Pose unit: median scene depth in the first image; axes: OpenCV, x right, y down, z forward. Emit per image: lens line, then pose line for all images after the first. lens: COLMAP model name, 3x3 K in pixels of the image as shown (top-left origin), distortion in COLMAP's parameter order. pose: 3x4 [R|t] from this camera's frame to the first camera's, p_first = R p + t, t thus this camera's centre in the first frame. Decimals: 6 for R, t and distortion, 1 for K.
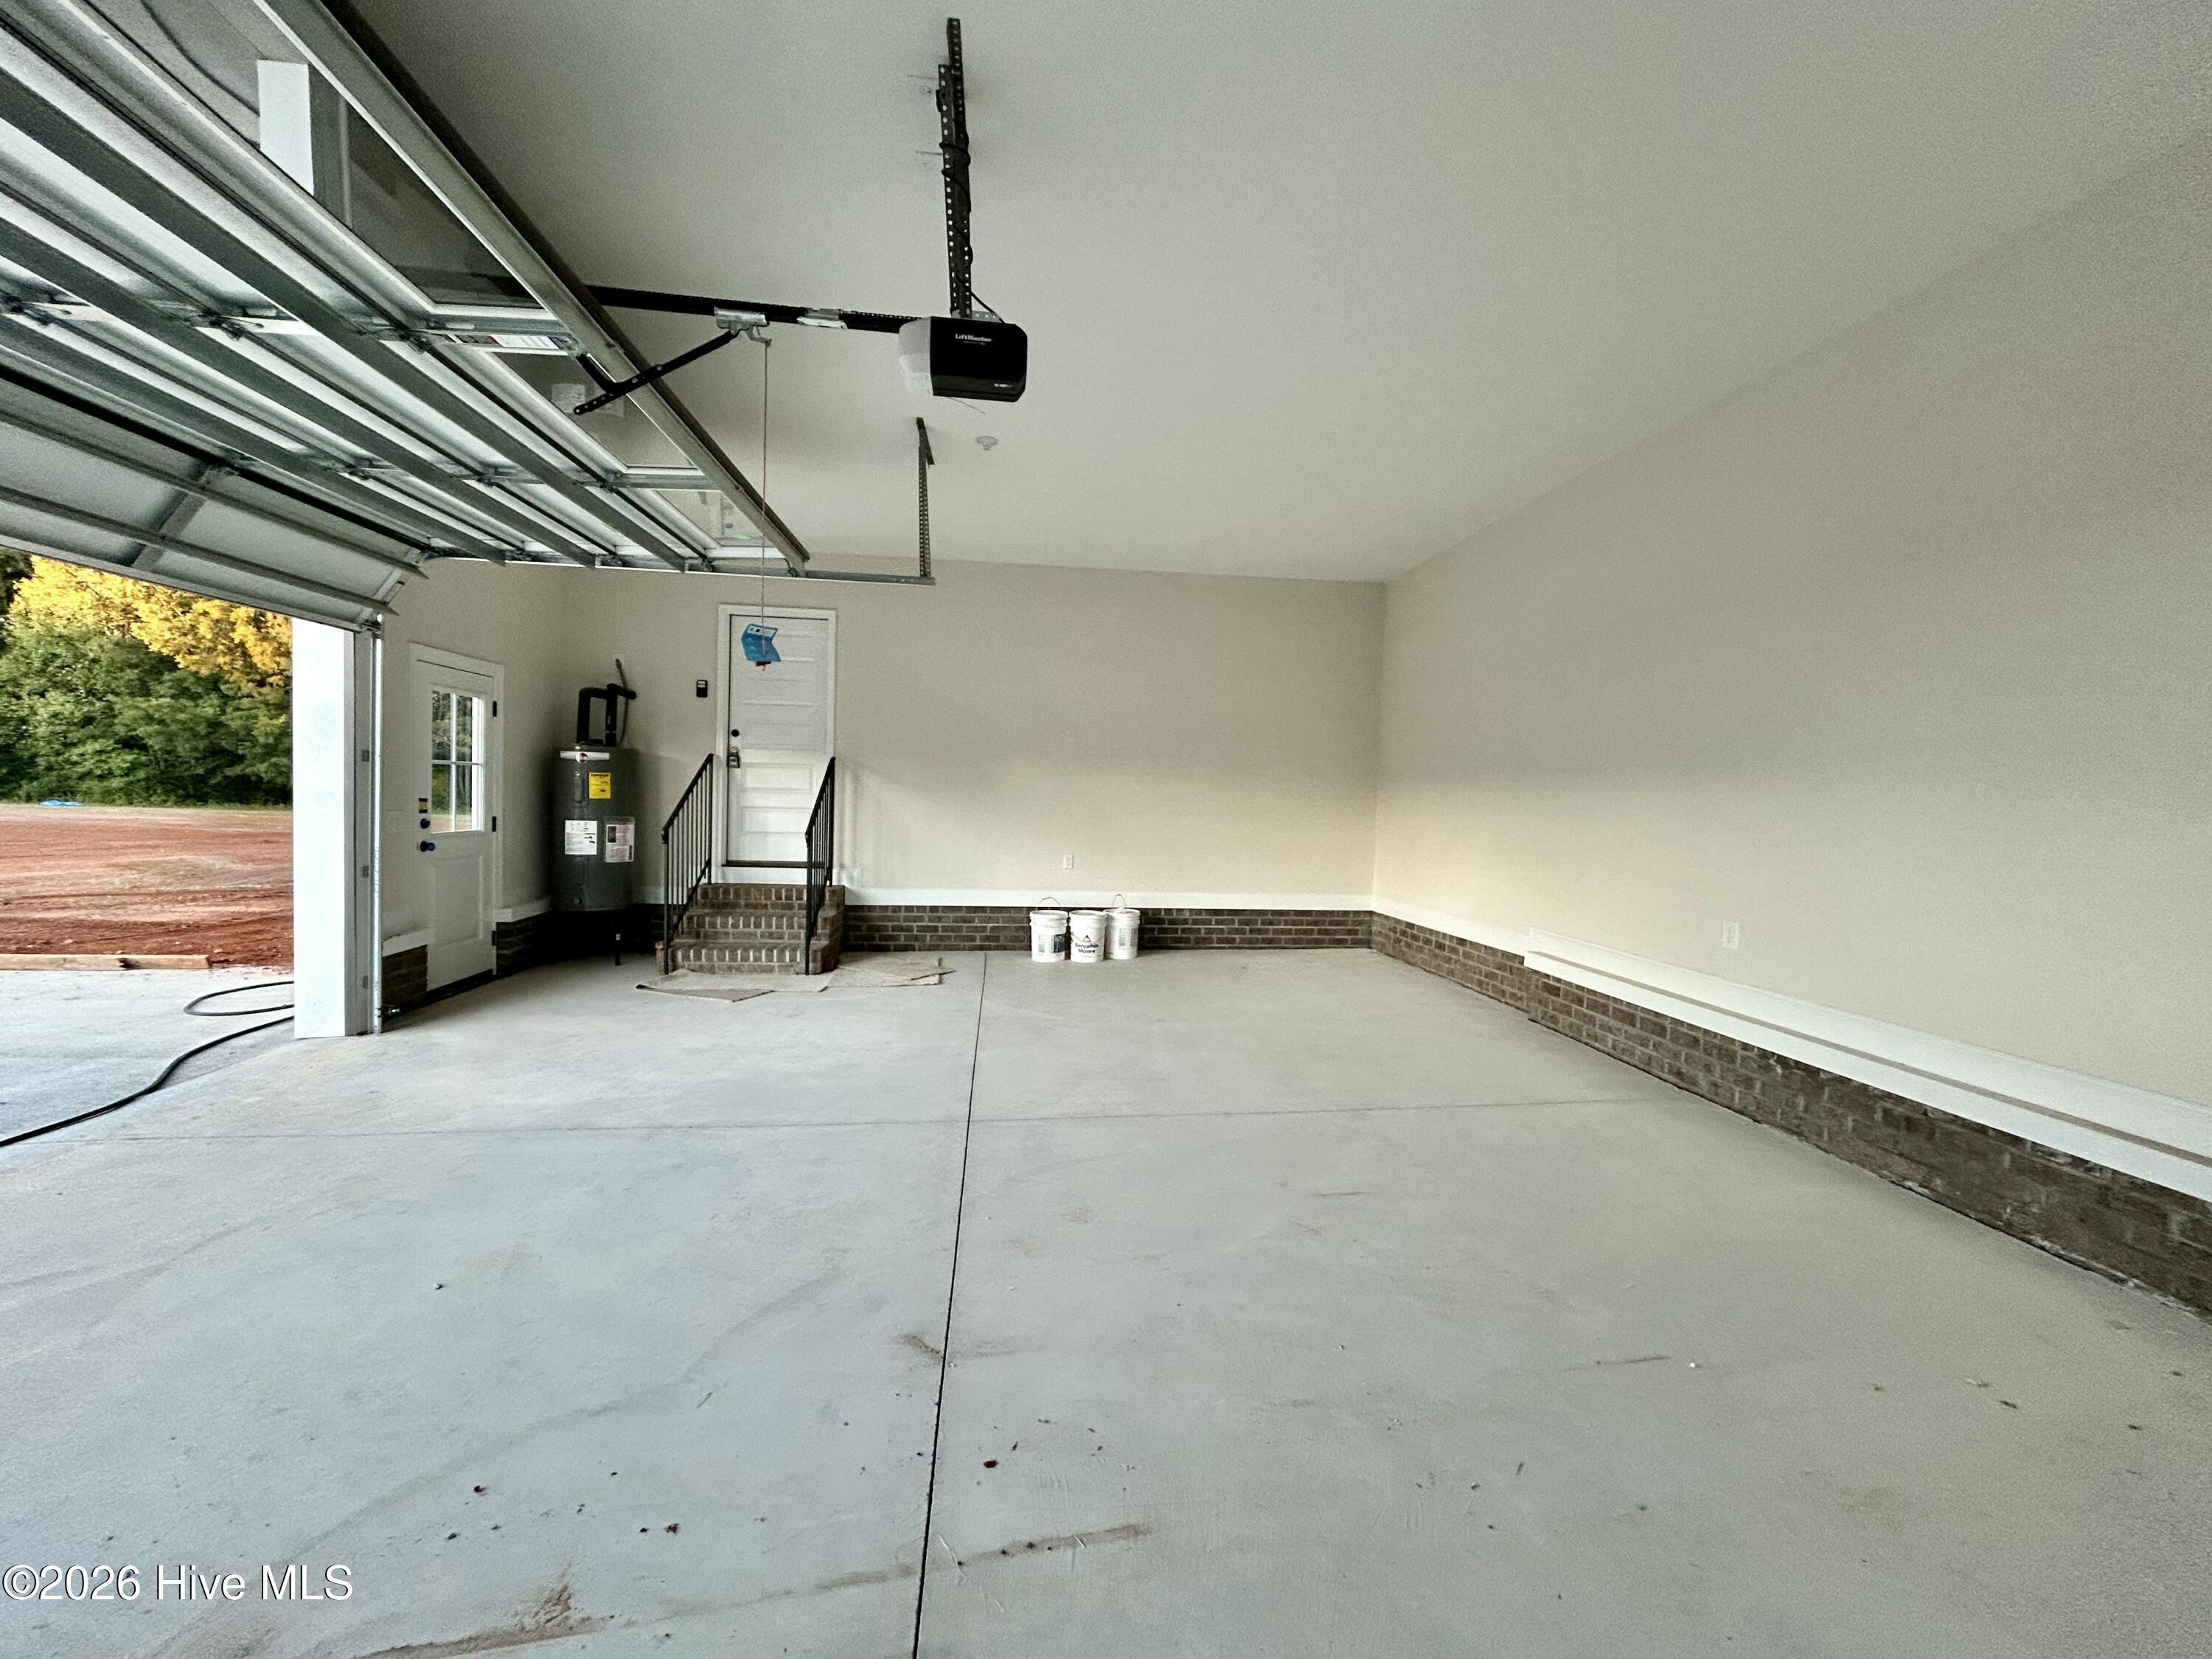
lens RADIAL K [[888.8, 0, 1106.0], [0, 888.8, 829.5], [0, 0, 1]] dist [0.000755, -0.000011]
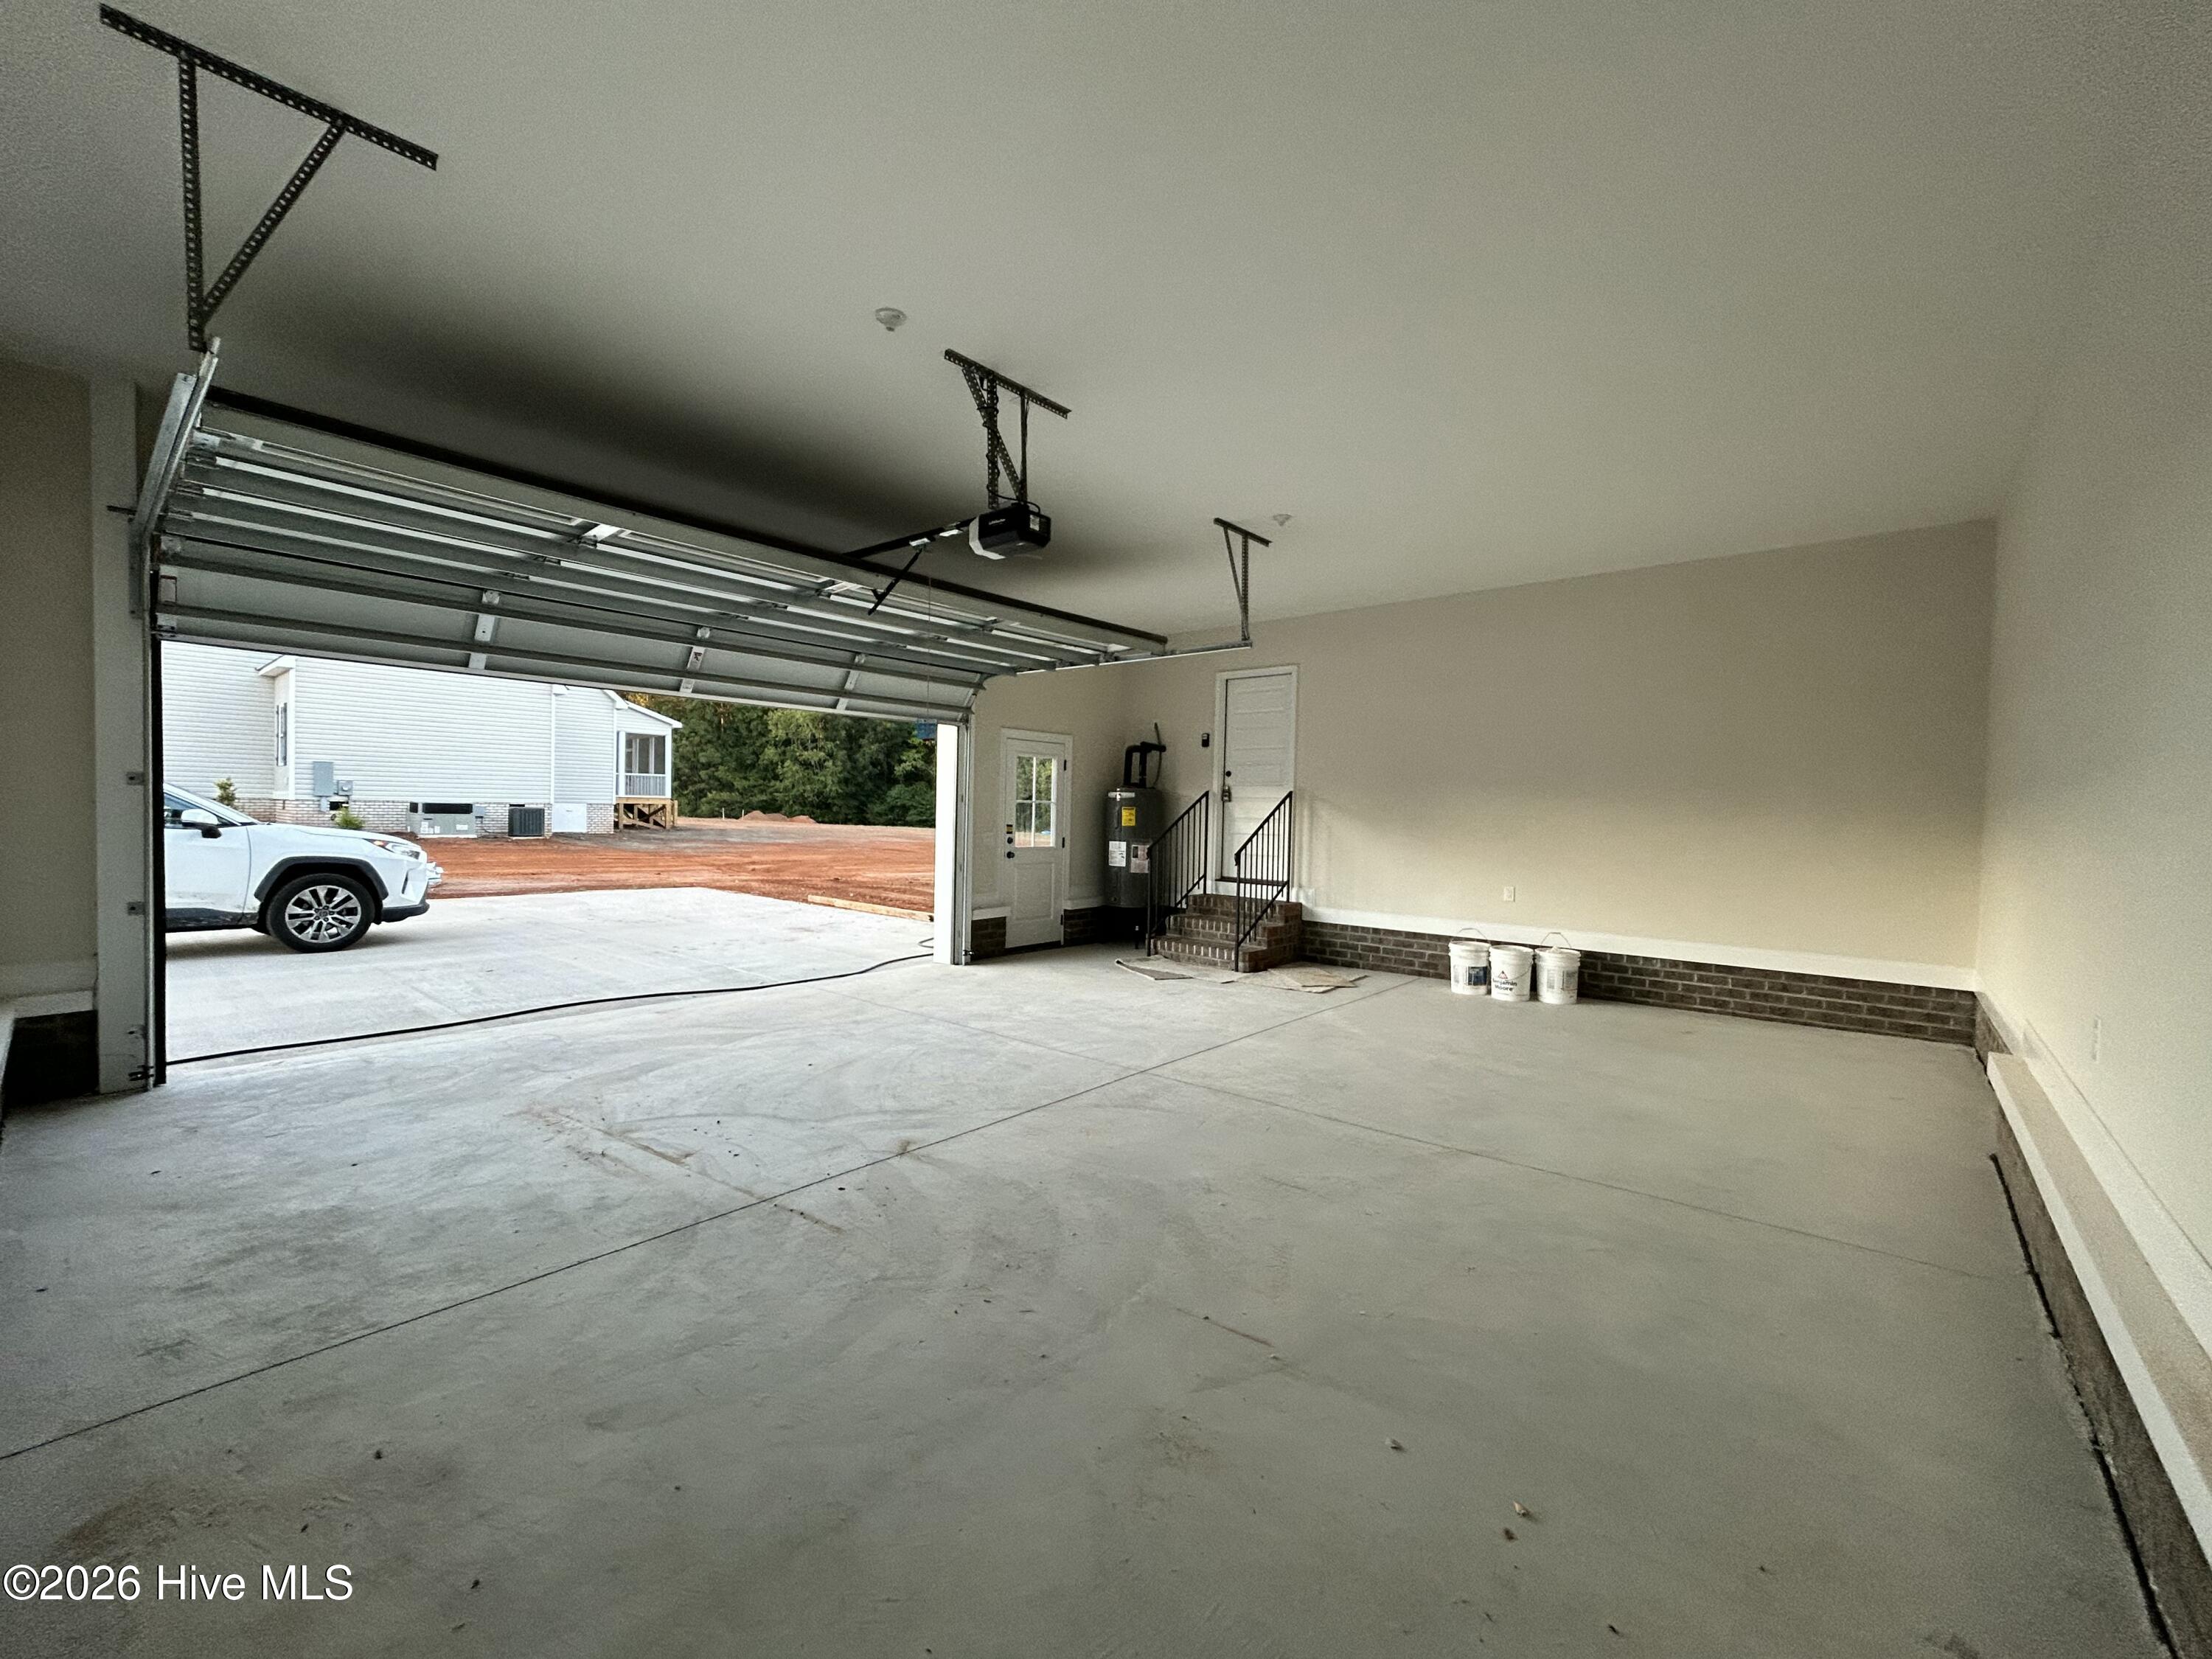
lens RADIAL K [[888.8, 0, 1106.0], [0, 888.8, 829.5], [0, 0, 1]] dist [0.000755, -0.000011]
pose [[0.679415, 0.004327, -0.733742, 0.403683], [-0.033030, 0.999149, -0.024692, 0.005659], [0.733011, 0.041012, 0.678980, 0.038956]]
